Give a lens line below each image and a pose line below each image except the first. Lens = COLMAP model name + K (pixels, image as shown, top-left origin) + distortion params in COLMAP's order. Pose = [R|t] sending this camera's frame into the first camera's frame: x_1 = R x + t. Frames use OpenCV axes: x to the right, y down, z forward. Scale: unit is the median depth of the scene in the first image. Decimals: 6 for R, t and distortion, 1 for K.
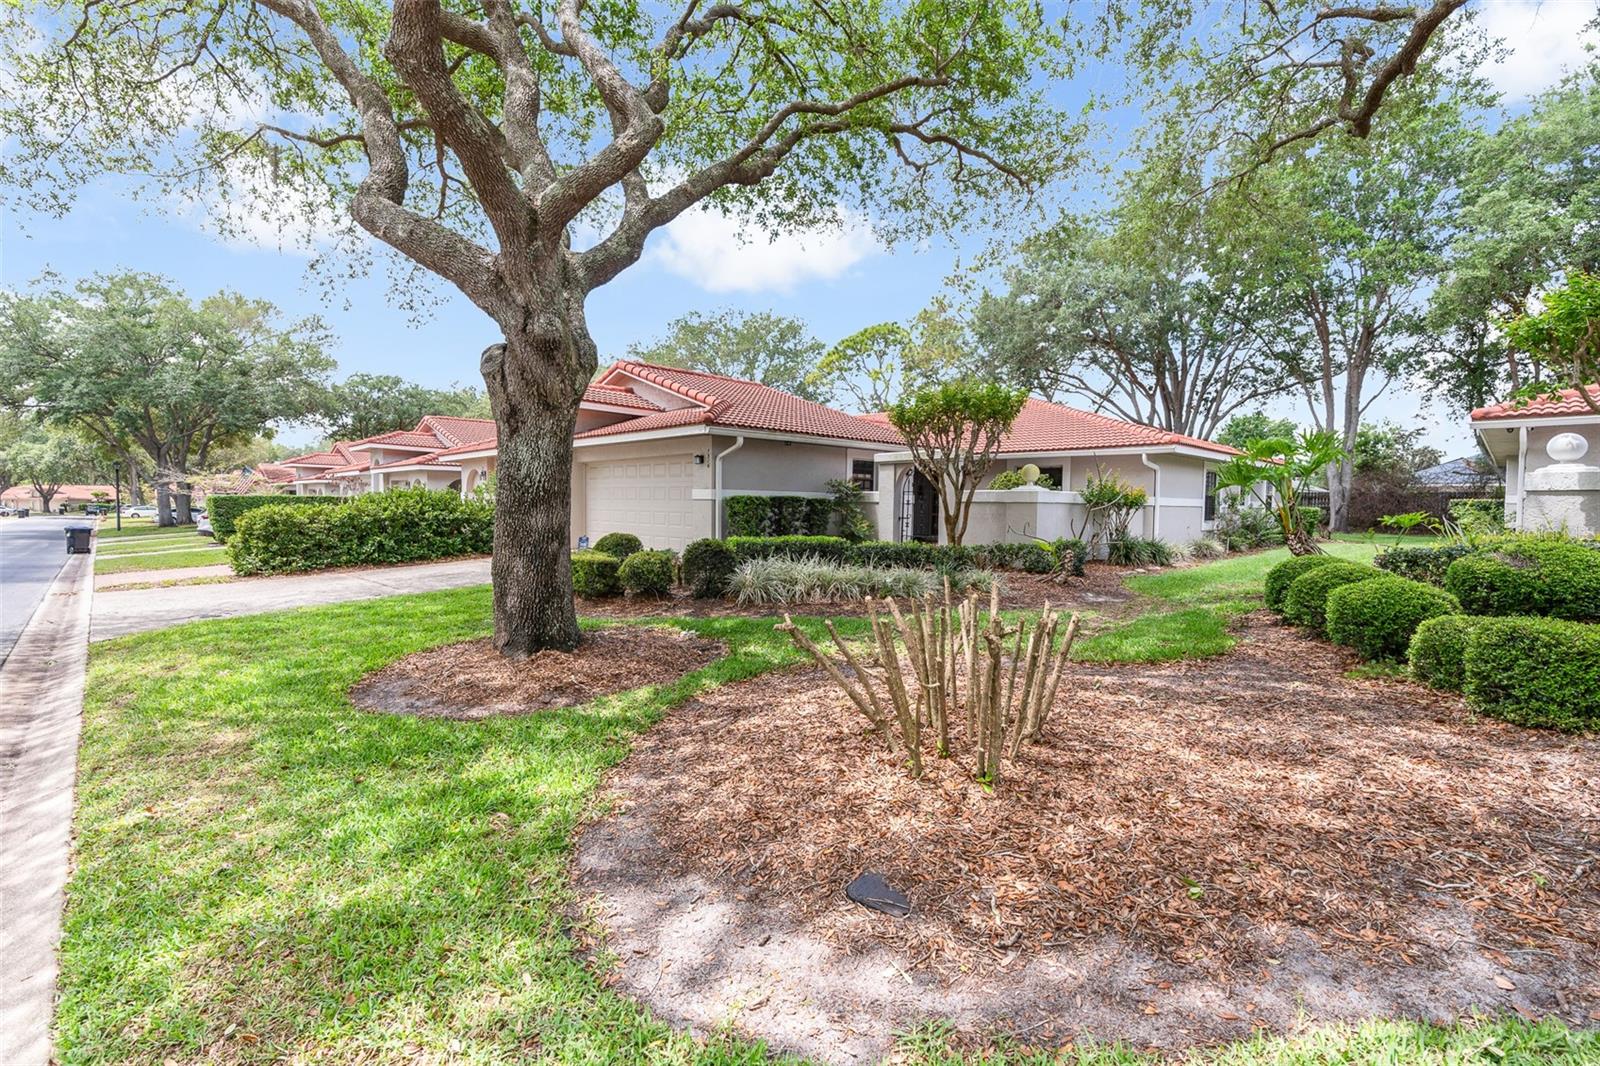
lens RADIAL K [[717.7, 0, 798.0], [0, 717.7, 531.0], [0, 0, 1]] dist [-0.009692, 0.003568]
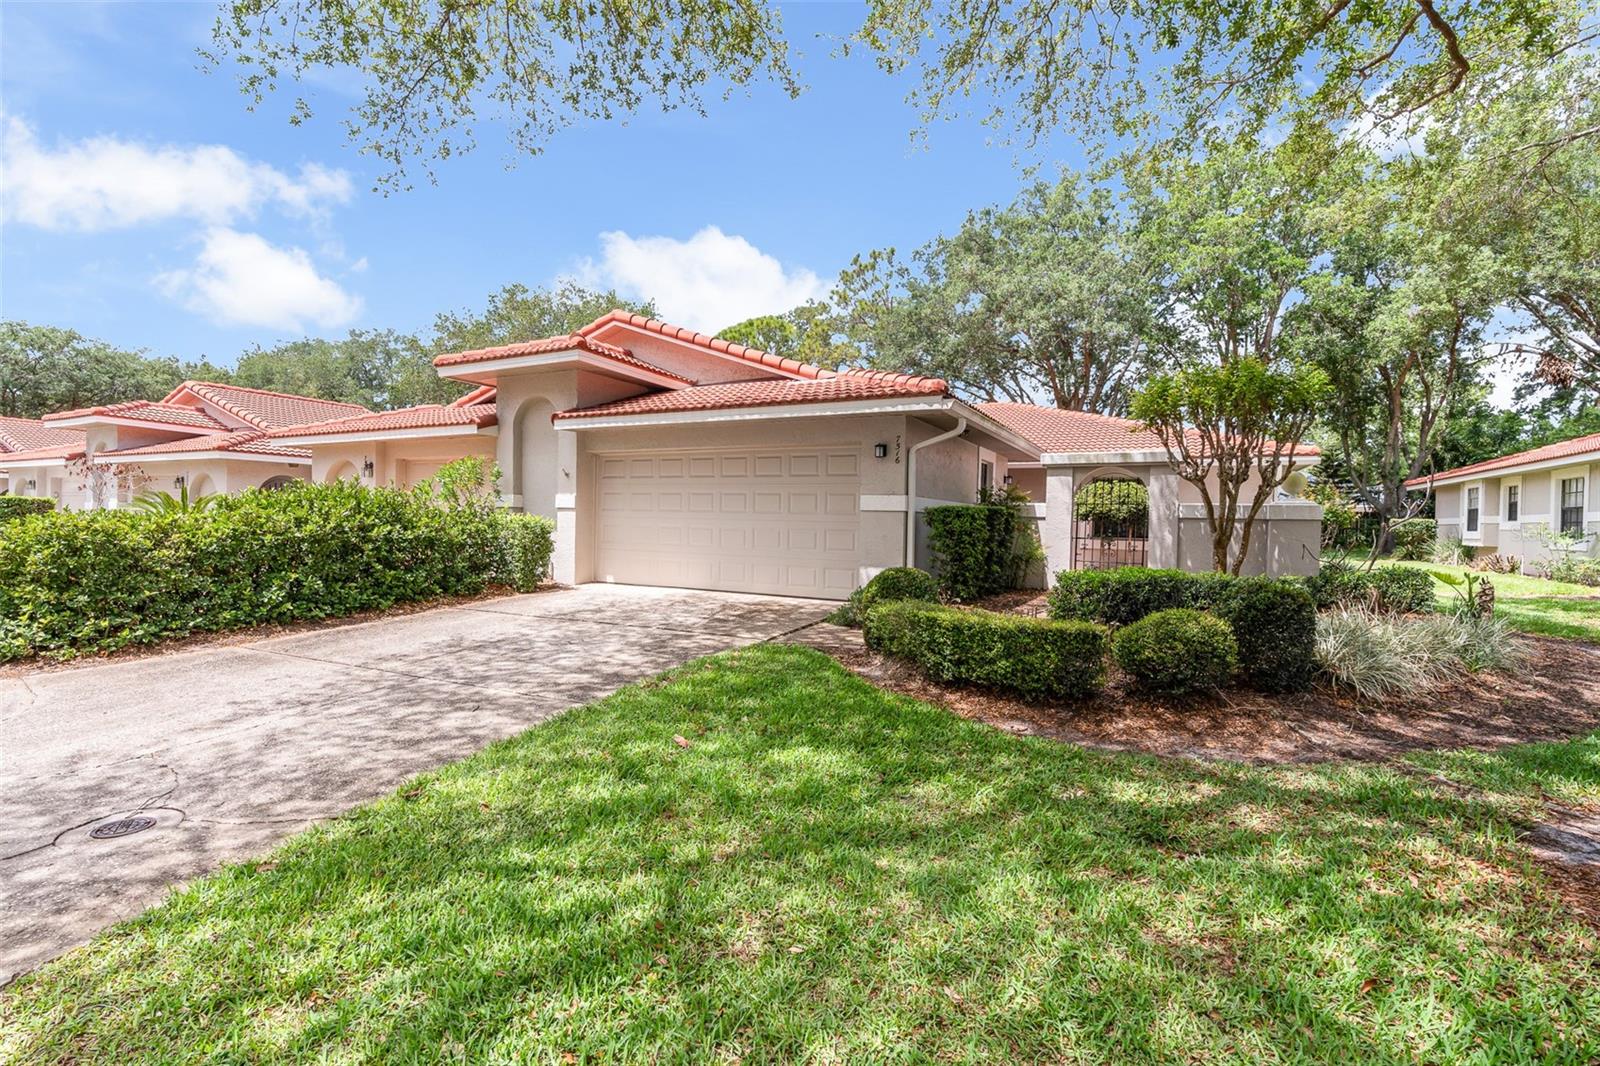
lens RADIAL K [[736.0, 0, 800.0], [0, 736.0, 533.0], [0, 0, 1]] dist [-0.011523, 0.004815]
pose [[0.948931, 0.002746, 0.315471, -0.424097], [0.002457, 0.999867, -0.016093, -0.012901], [-0.315473, 0.016047, 0.948799, 0.377693]]
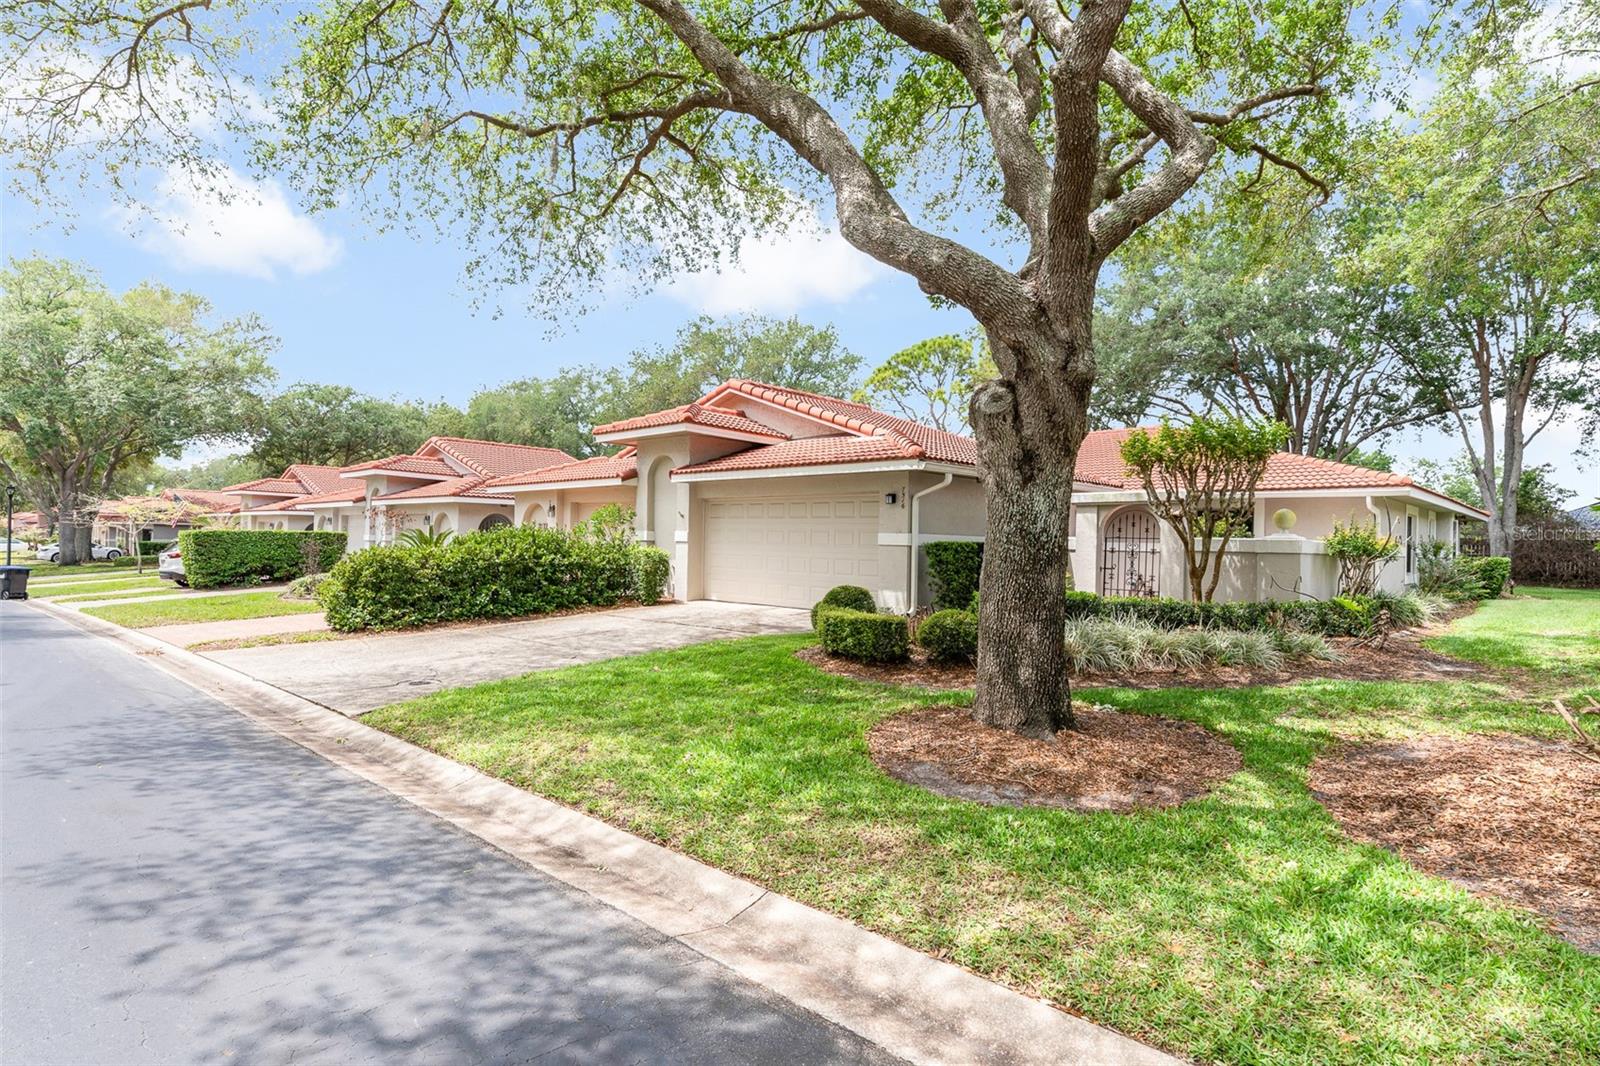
lens RADIAL K [[858.2, 0, 793.6], [0, 858.2, 531.2], [0, 0, 1]] dist [-0.001360, 0.000389]
pose [[0.999473, 0.010580, 0.030681, -0.284896], [-0.008999, 0.998646, -0.051239, -0.007461], [-0.031182, 0.050936, 0.998215, -0.017491]]
